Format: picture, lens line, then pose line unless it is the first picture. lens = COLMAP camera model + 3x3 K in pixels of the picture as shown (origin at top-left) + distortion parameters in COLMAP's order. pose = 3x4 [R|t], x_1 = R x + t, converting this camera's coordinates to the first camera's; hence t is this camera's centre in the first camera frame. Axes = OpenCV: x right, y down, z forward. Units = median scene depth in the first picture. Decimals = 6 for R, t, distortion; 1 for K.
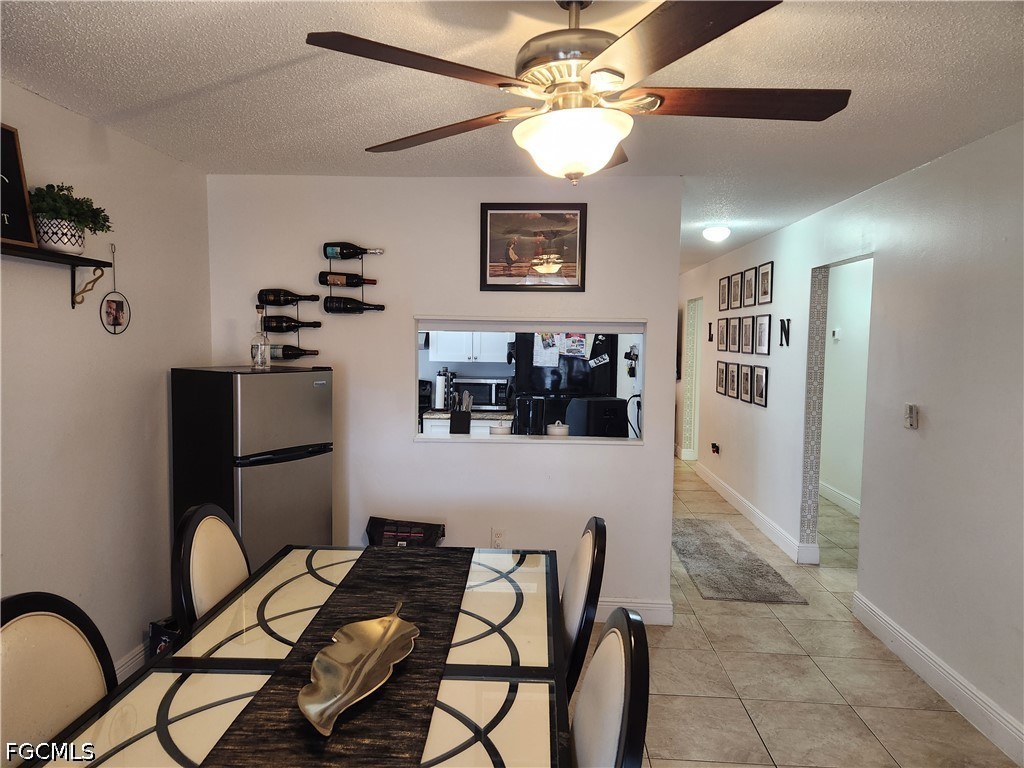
lens RADIAL K [[675.0, 0, 512.0], [0, 675.0, 384.0], [0, 0, 1]] dist [0.116240, -0.125852]
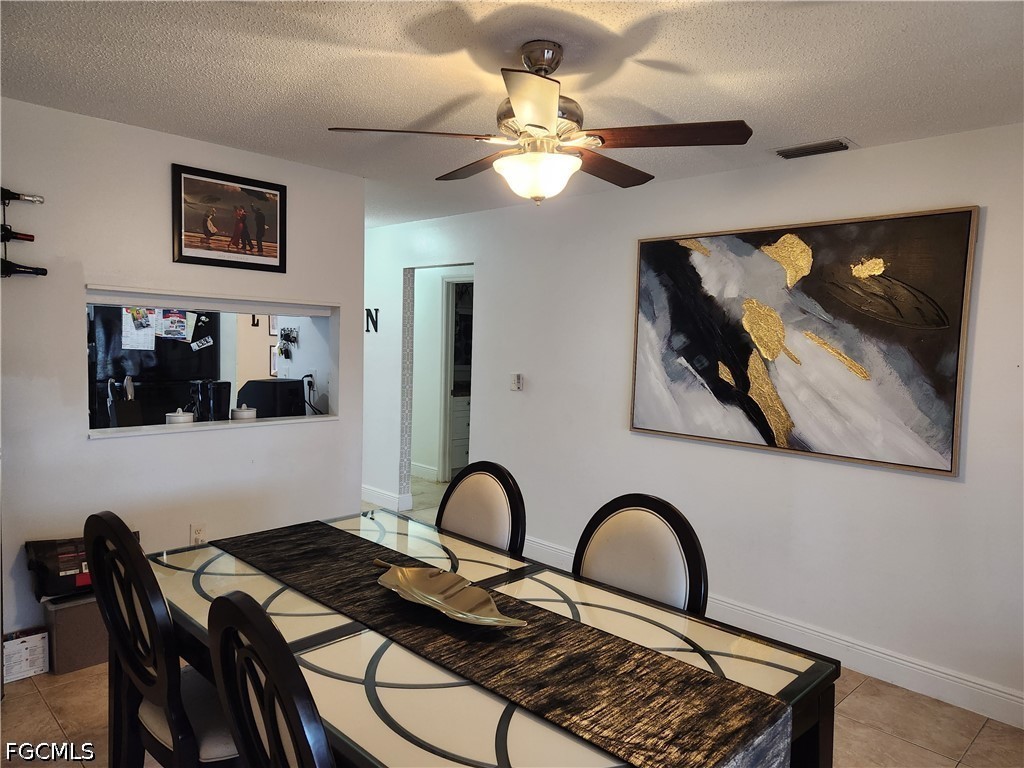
lens RADIAL K [[683.2, 0, 512.0], [0, 683.2, 384.0], [0, 0, 1]] dist [0.081672, -0.061924]
pose [[0.668812, -0.041239, 0.742287, -0.435604], [0.029191, 0.999147, 0.029208, 0.008882], [-0.742858, 0.002133, 0.669446, 0.058490]]
